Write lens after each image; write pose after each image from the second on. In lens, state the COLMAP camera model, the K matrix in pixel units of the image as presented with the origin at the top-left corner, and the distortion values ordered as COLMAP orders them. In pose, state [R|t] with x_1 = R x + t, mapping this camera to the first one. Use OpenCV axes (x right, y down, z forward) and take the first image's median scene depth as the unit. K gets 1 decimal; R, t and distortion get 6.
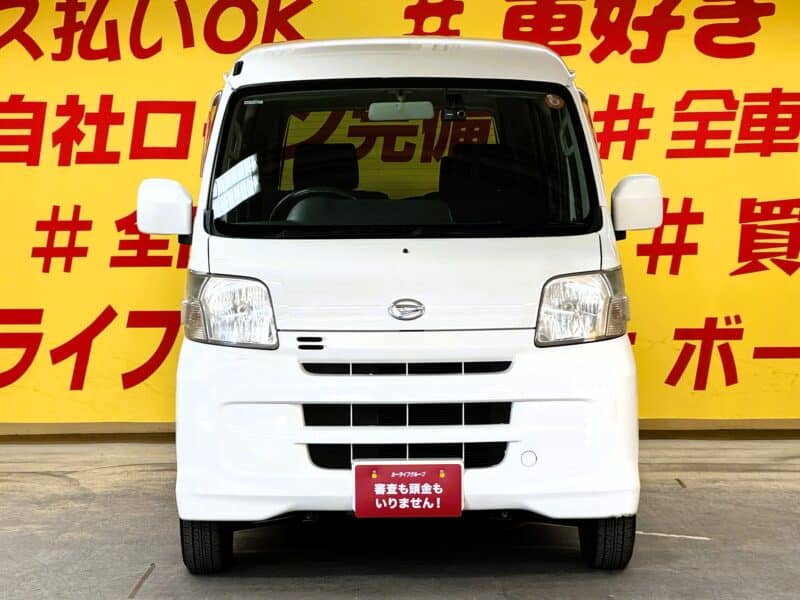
lens RADIAL K [[1973.6, 0, 383.2], [0, 1973.6, 298.9], [0, 0, 1]] dist [0.021919, 1.355396]
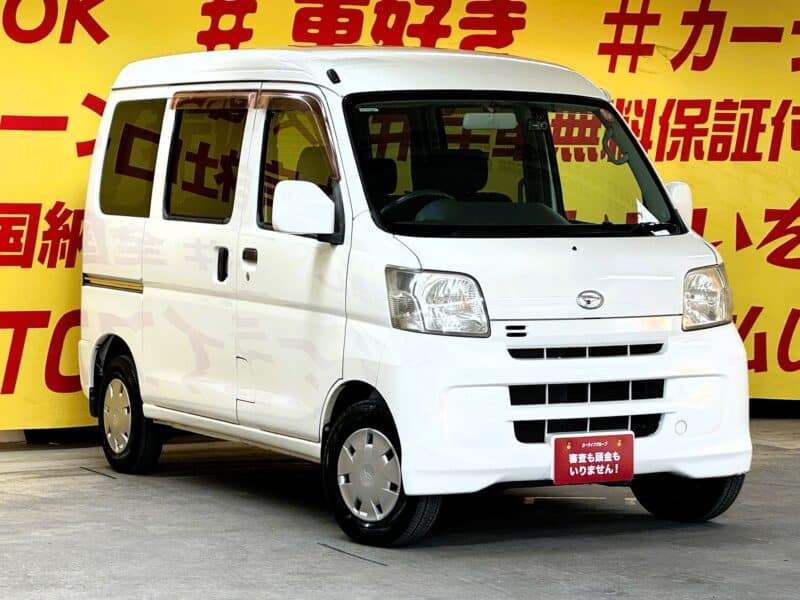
lens RADIAL K [[2421.3, 0, 400.0], [0, 2421.3, 300.0], [0, 0, 1]] dist [-0.083920, 1.731182]
pose [[0.882331, -0.009585, 0.470531, -0.738040], [0.011968, 0.999926, -0.002074, 0.007008], [-0.470476, 0.007462, 0.882381, -0.178077]]
